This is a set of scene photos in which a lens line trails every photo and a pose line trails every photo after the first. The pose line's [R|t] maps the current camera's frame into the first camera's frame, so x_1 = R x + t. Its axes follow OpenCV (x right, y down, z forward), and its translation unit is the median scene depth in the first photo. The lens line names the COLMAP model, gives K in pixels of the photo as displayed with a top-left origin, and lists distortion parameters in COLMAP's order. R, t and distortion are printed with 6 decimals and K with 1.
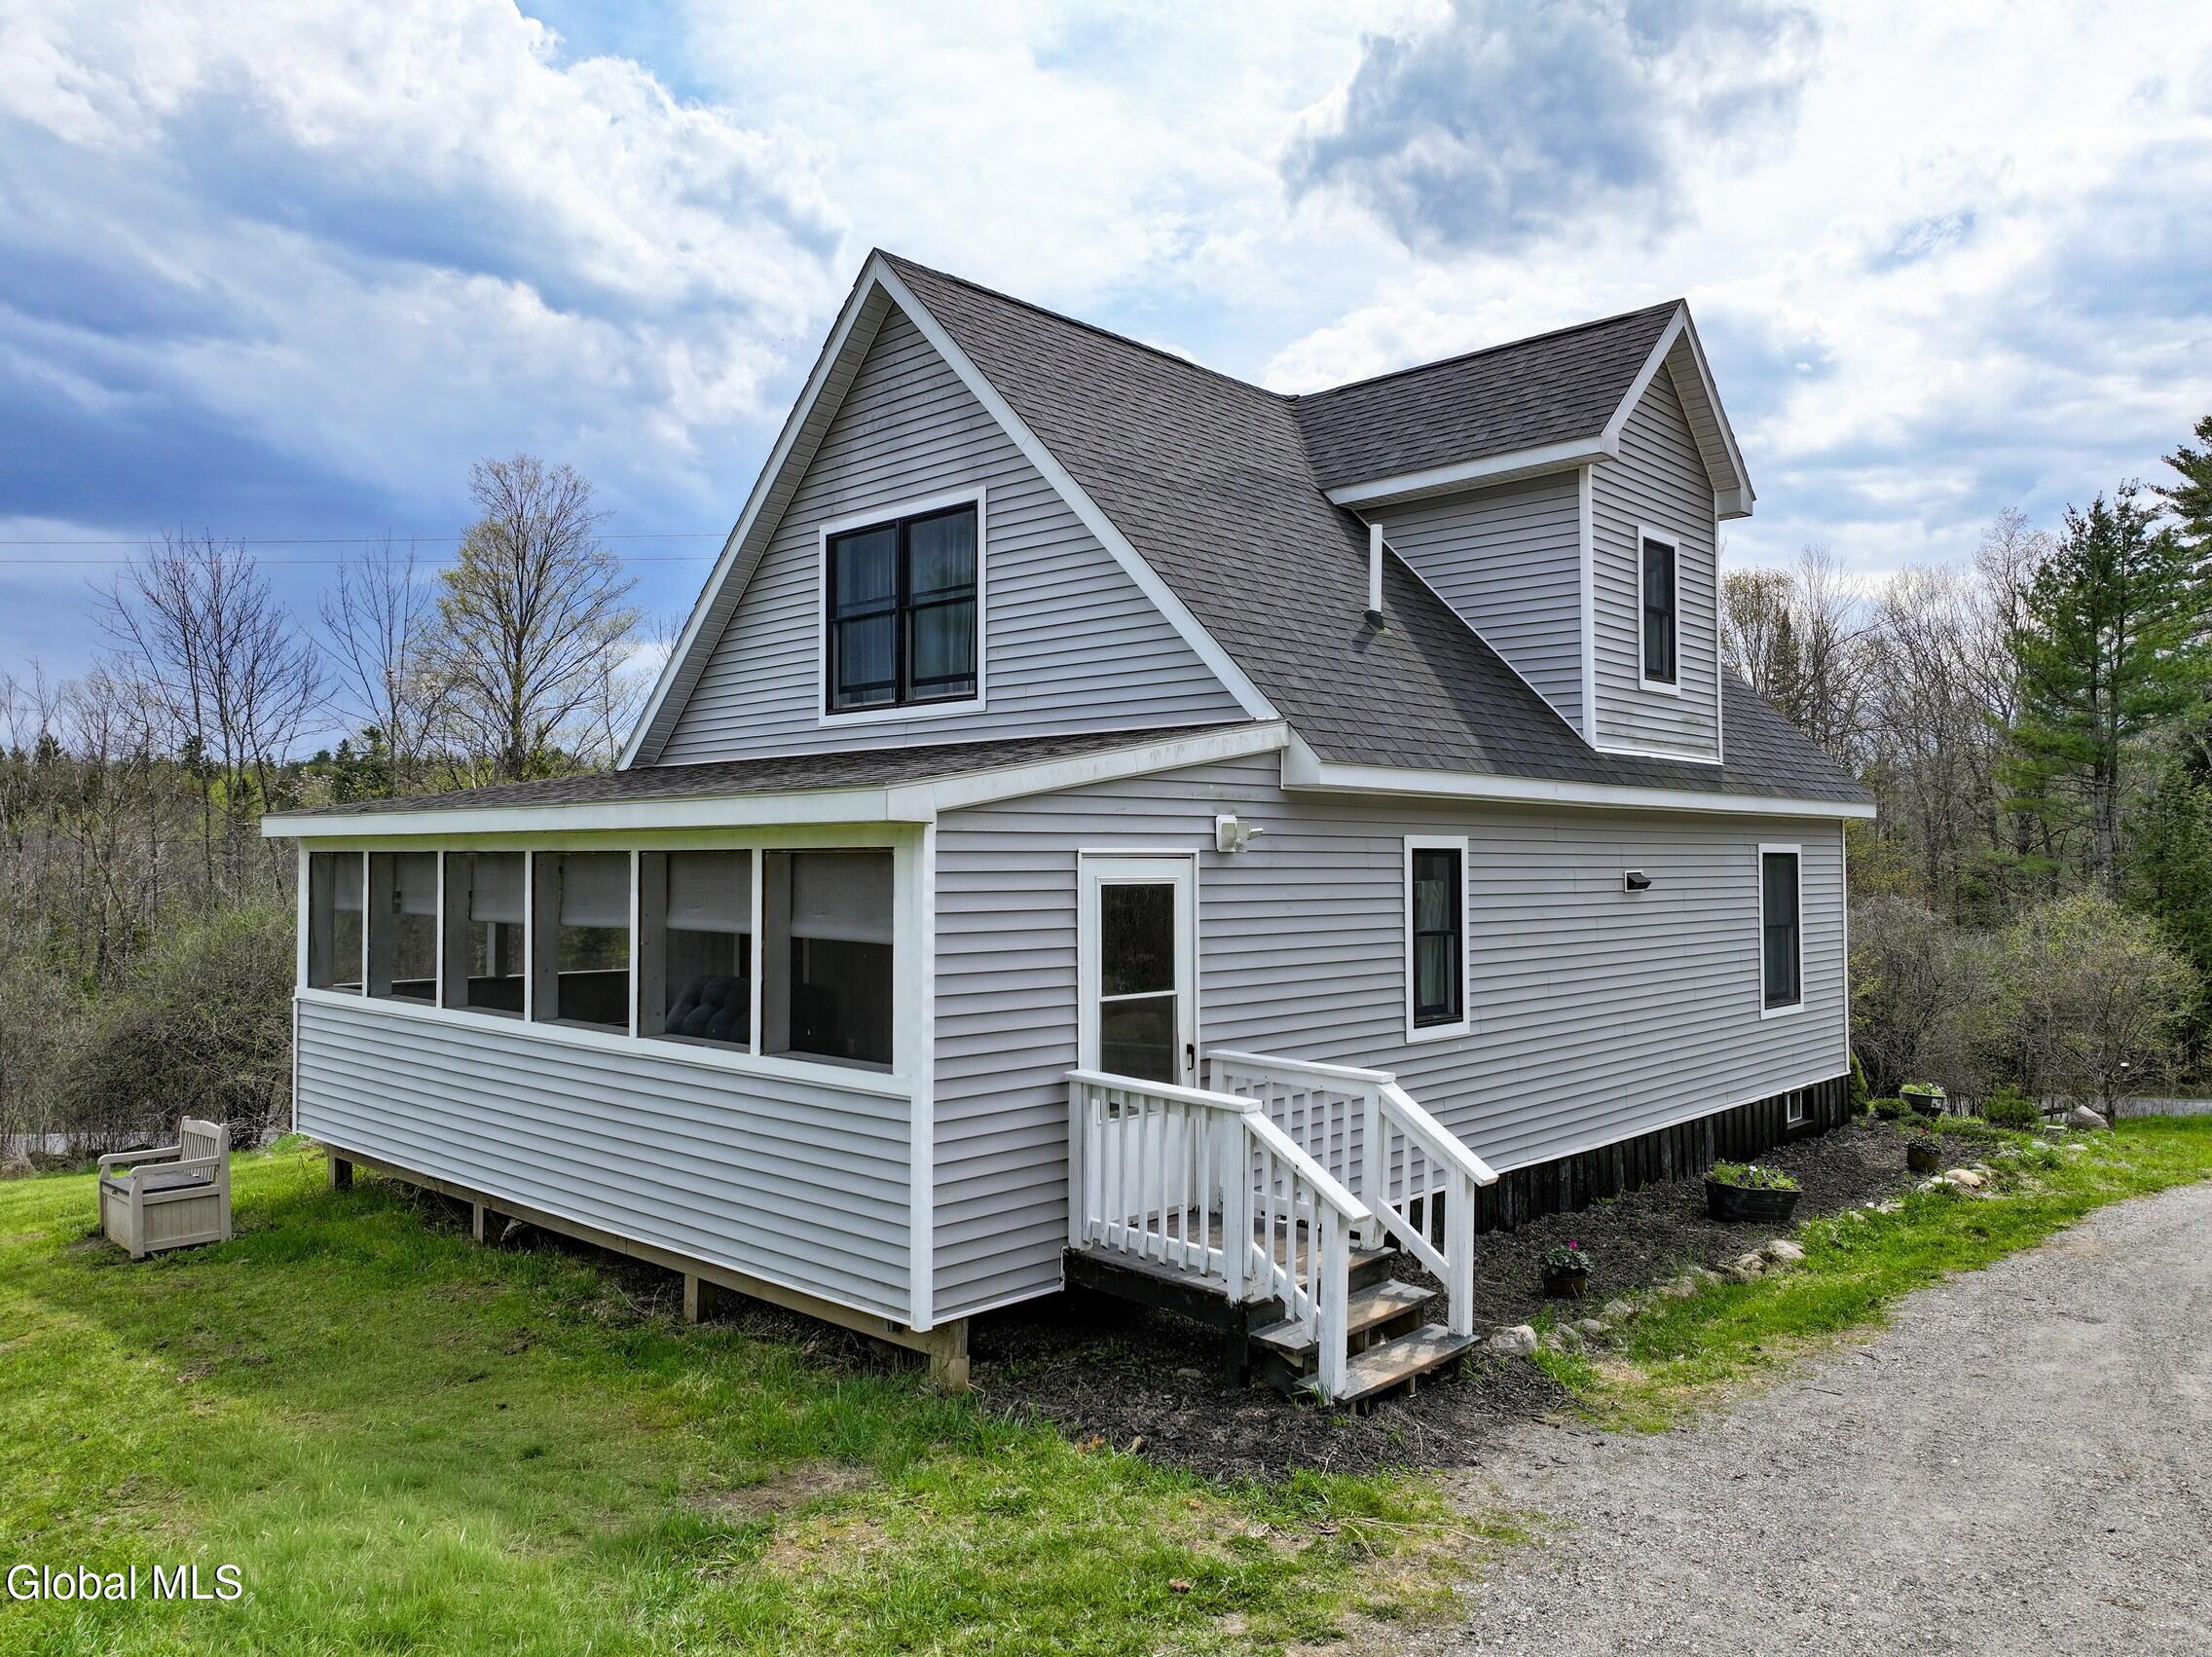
lens RADIAL K [[1547.0, 0, 1086.7], [0, 1547.0, 829.4], [0, 0, 1]] dist [-0.002132, 0.015599]
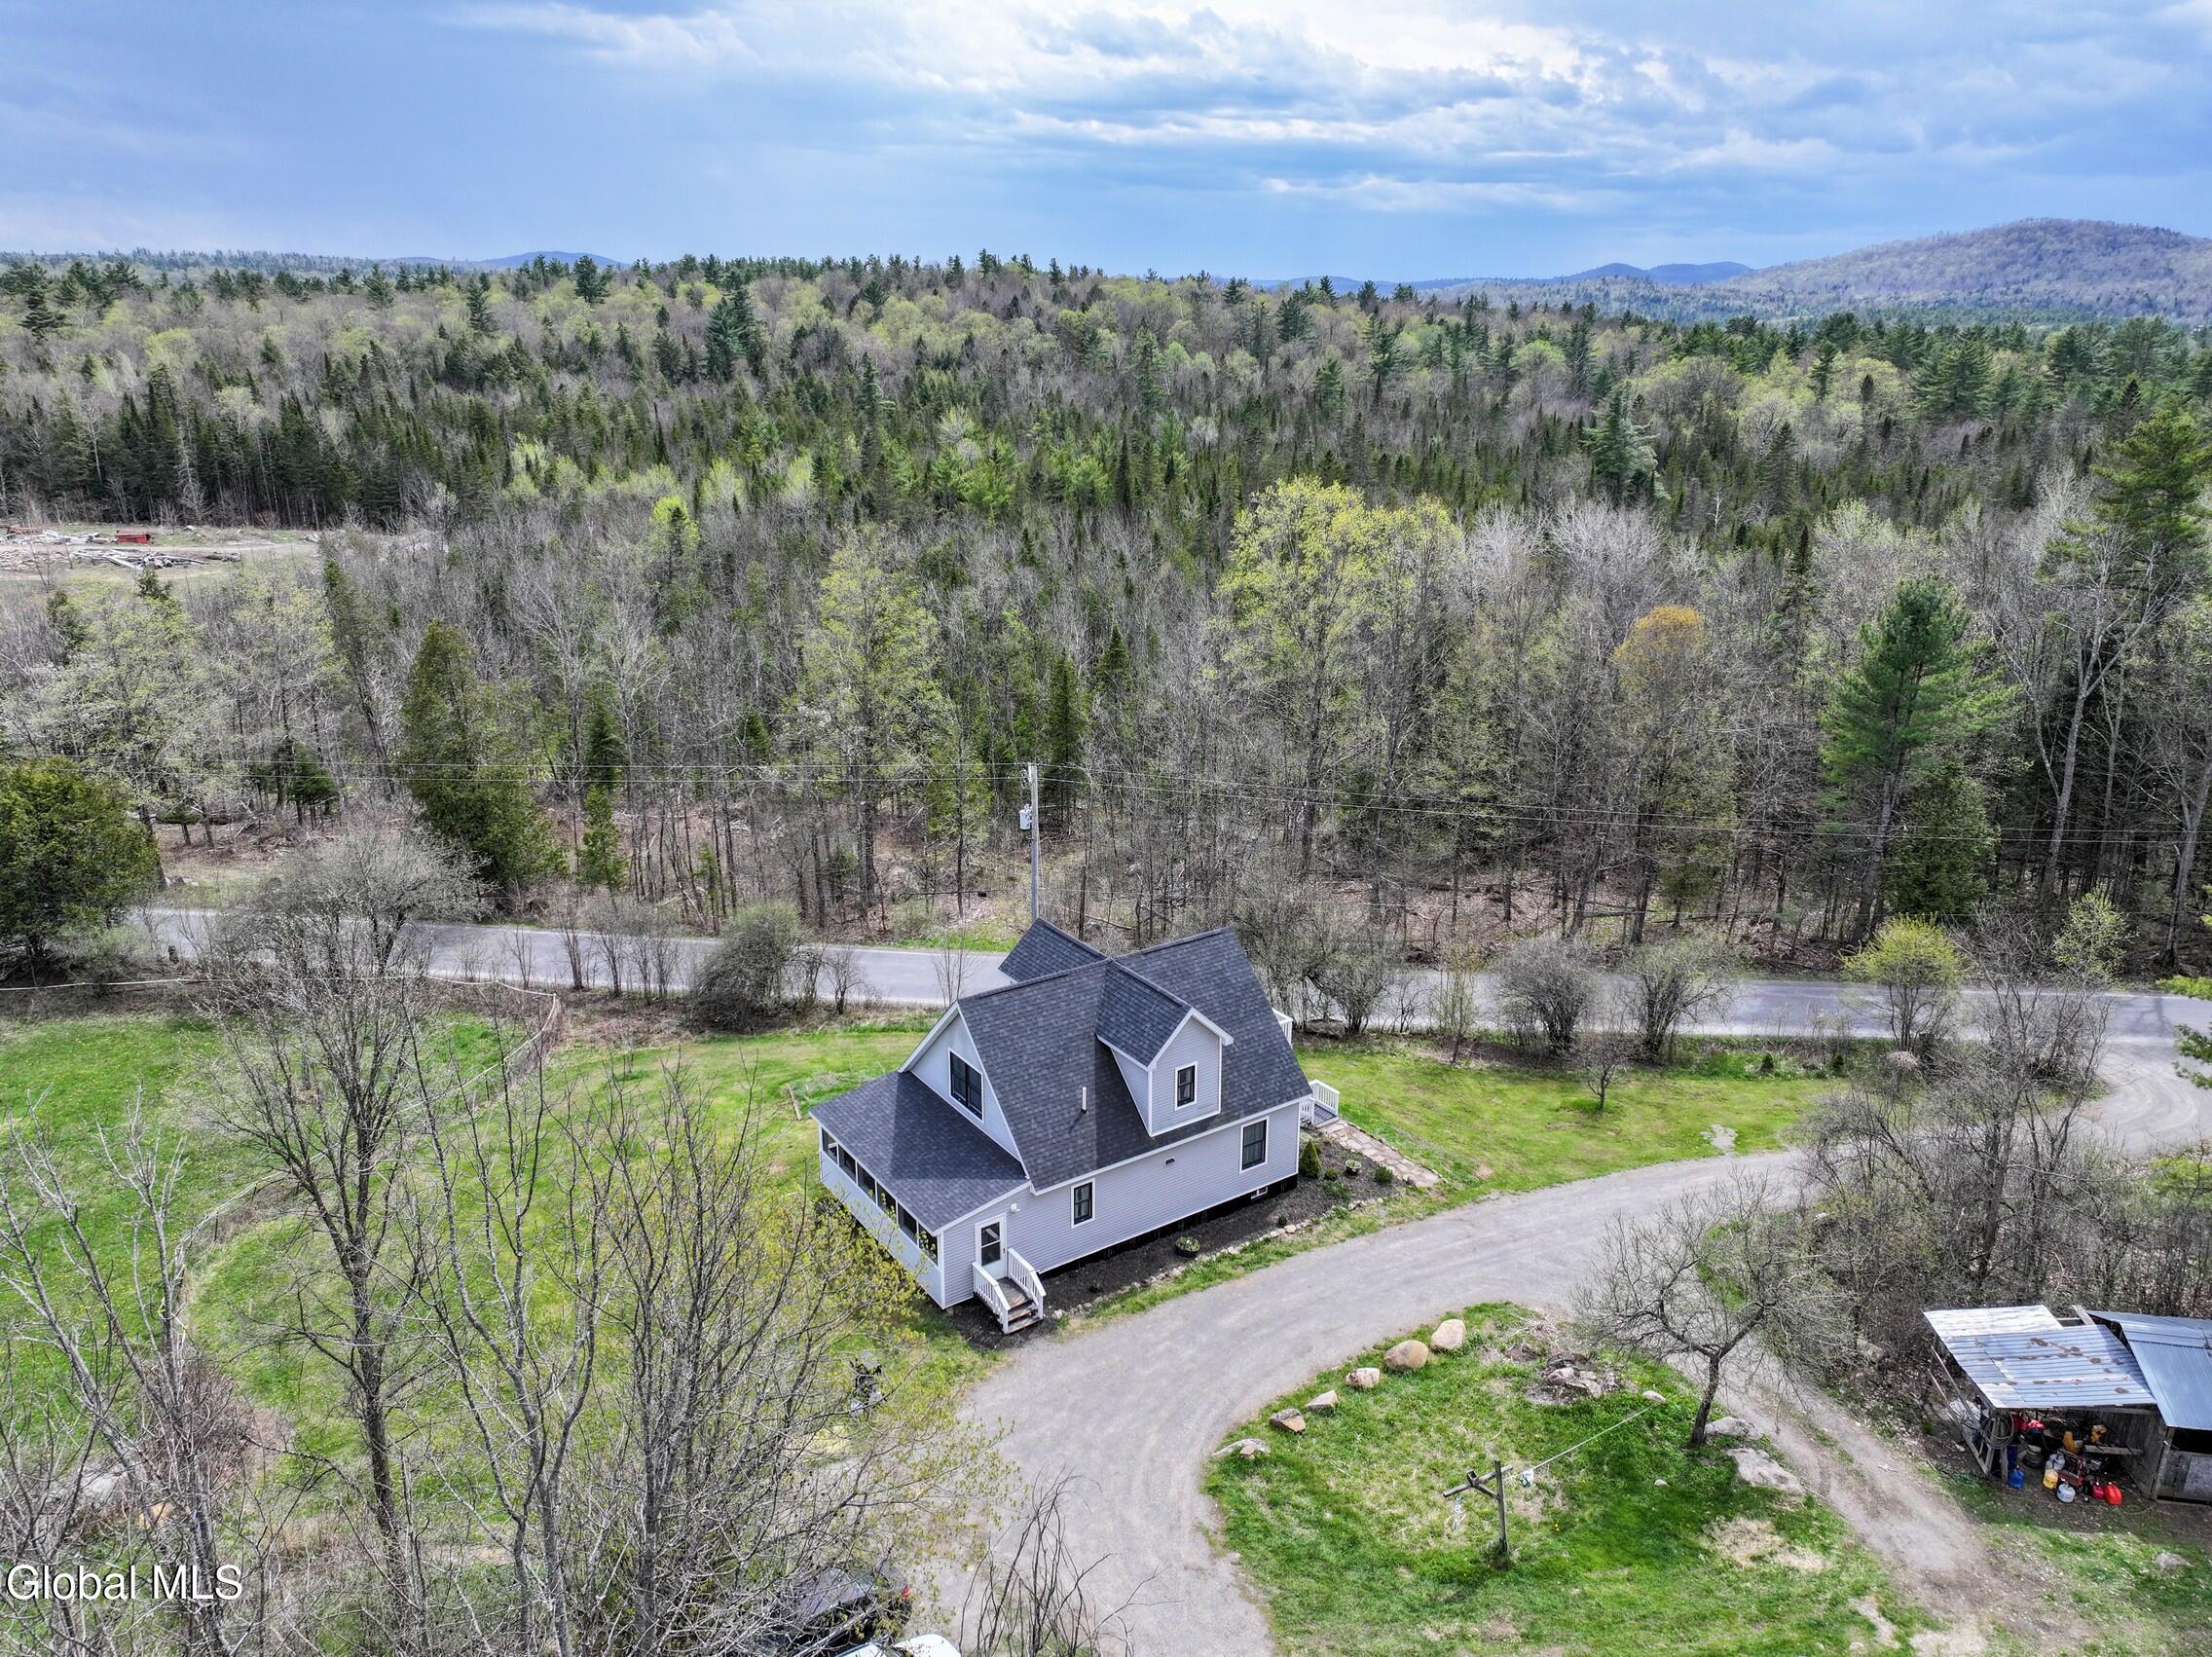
lens RADIAL K [[1547.0, 0, 1123.4], [0, 1547.0, 815.6], [0, 0, 1]] dist [-0.002132, 0.015599]
pose [[0.980490, 0.075459, -0.181508, 1.011675], [-0.010576, 0.942297, 0.334611, -2.312495], [0.196284, -0.326163, 0.924711, -2.492568]]
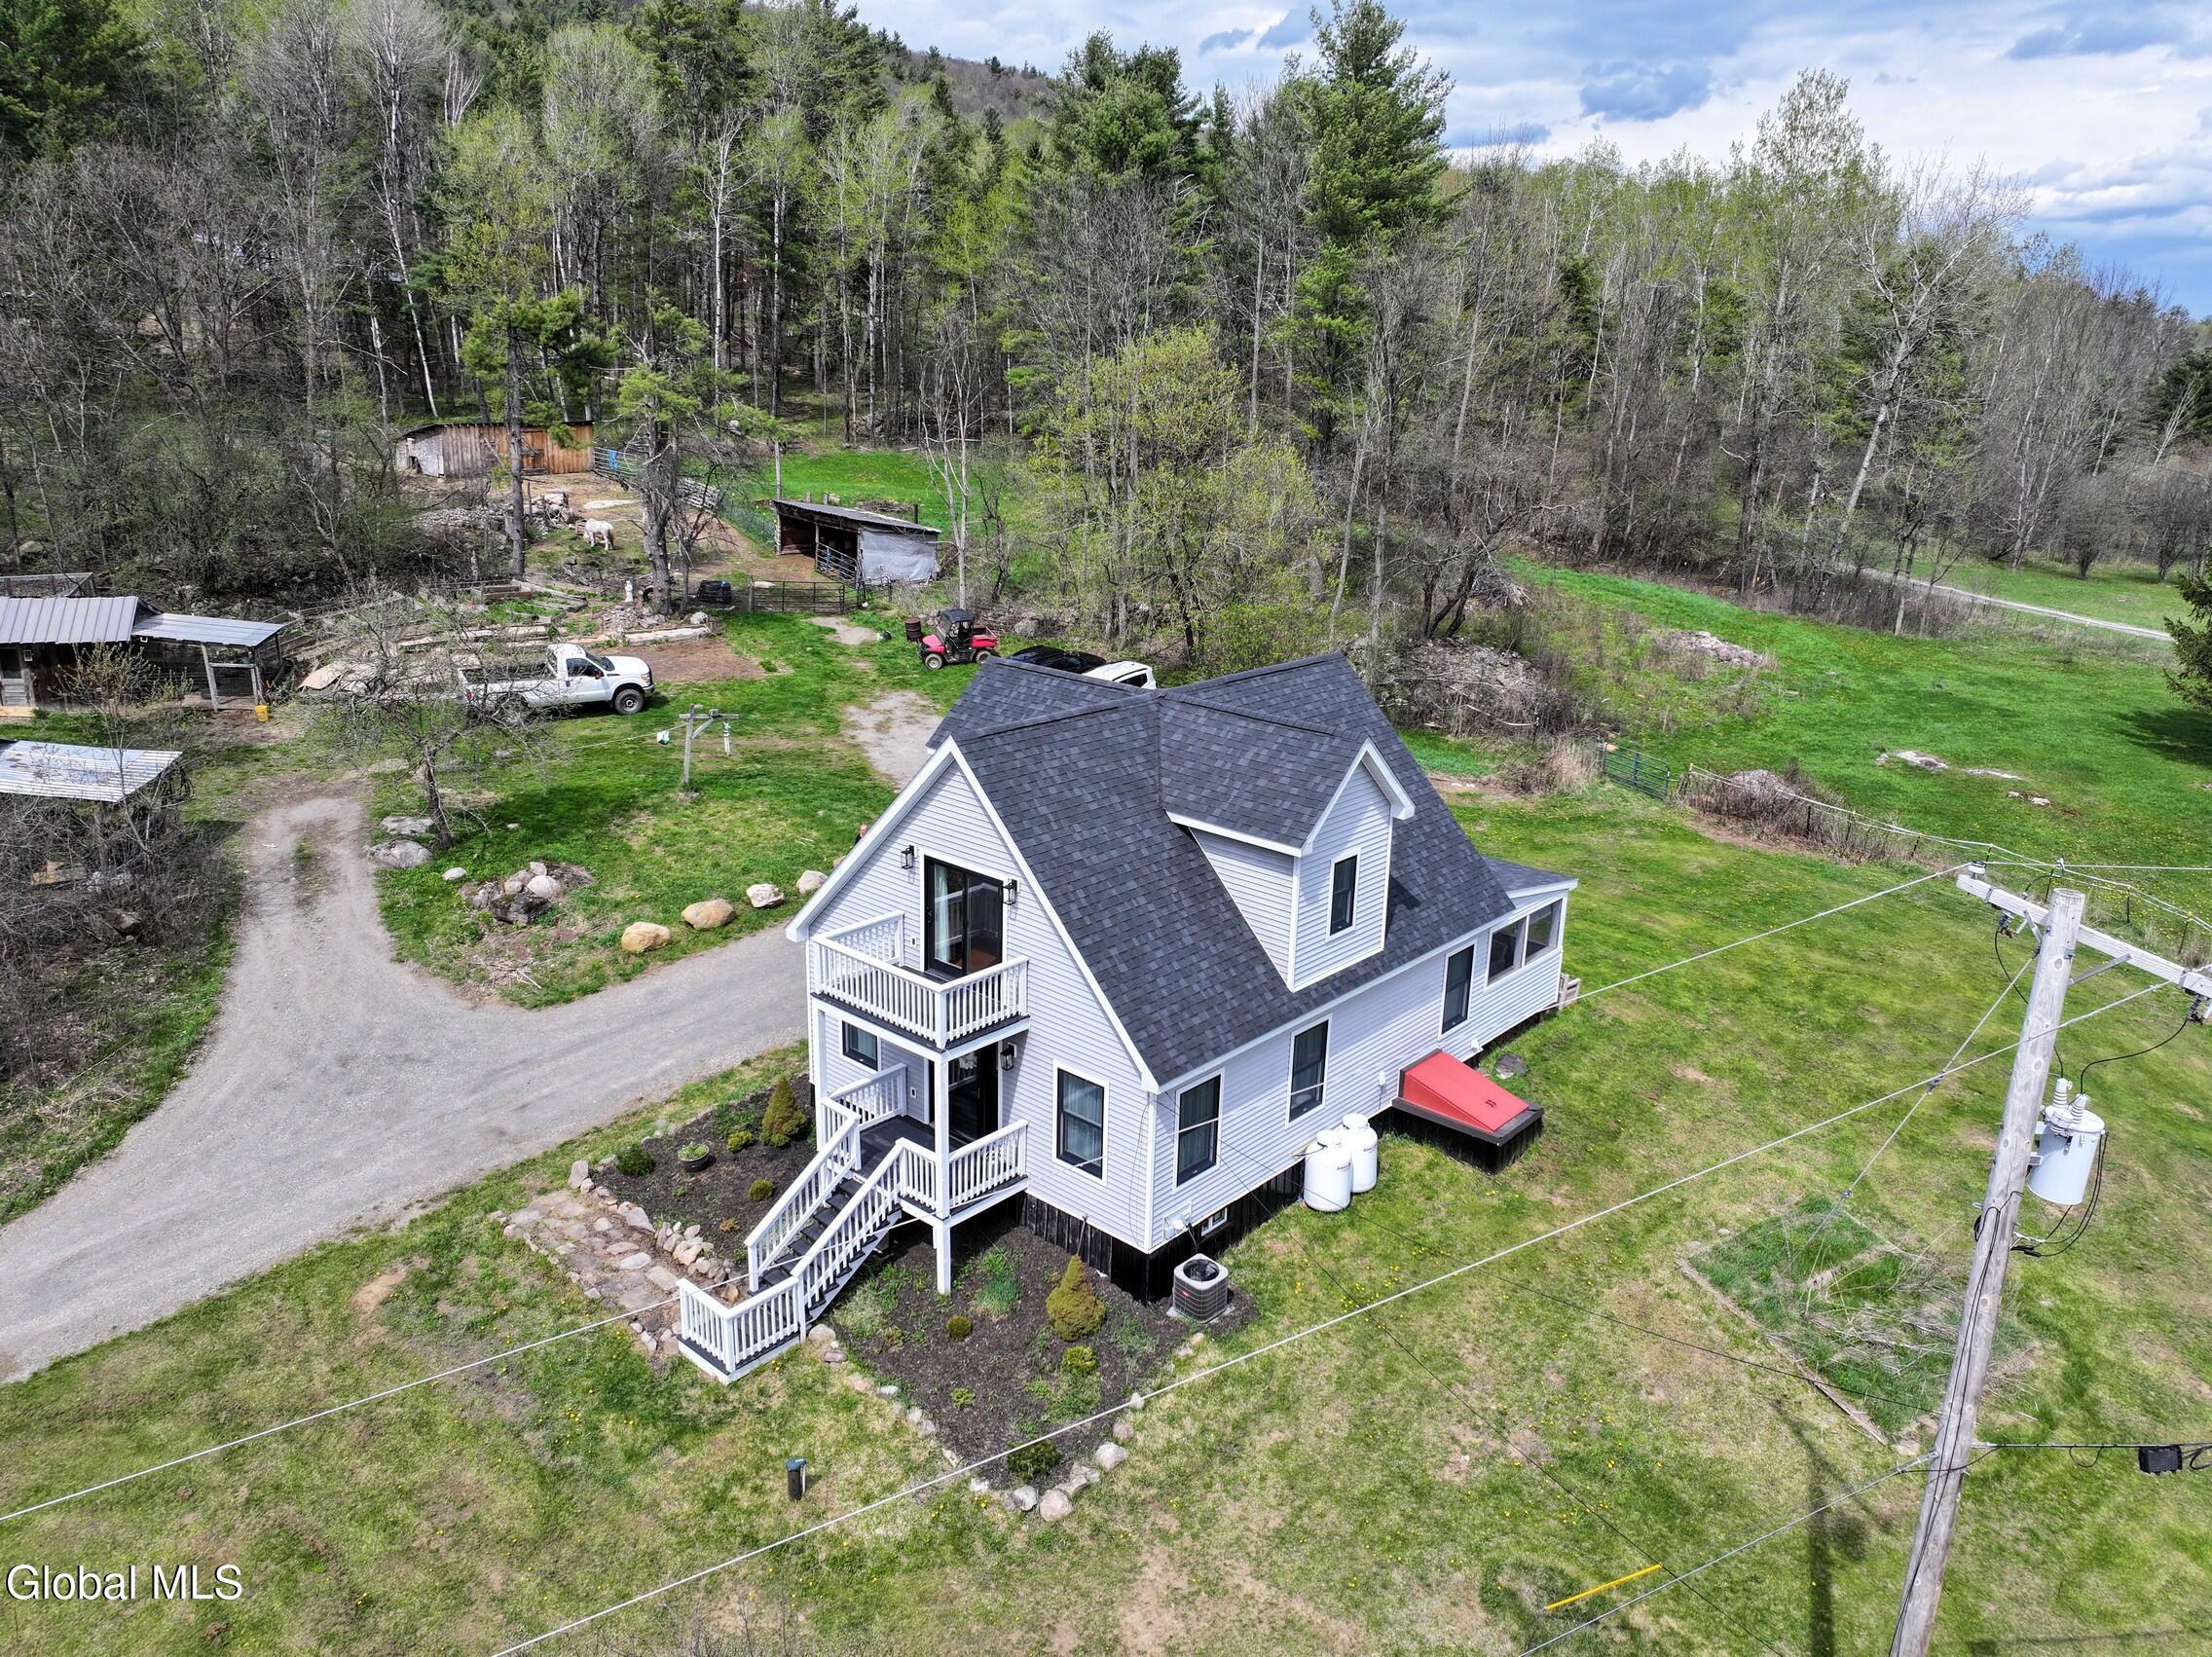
lens RADIAL K [[1547.0, 0, 1114.4], [0, 1547.0, 822.3], [0, 0, 1]] dist [-0.002132, 0.015599]
pose [[-0.999246, -0.008924, -0.037775, 0.358624], [-0.018663, 0.963794, 0.265992, -0.870385], [0.034034, 0.266497, -0.963235, 3.941701]]
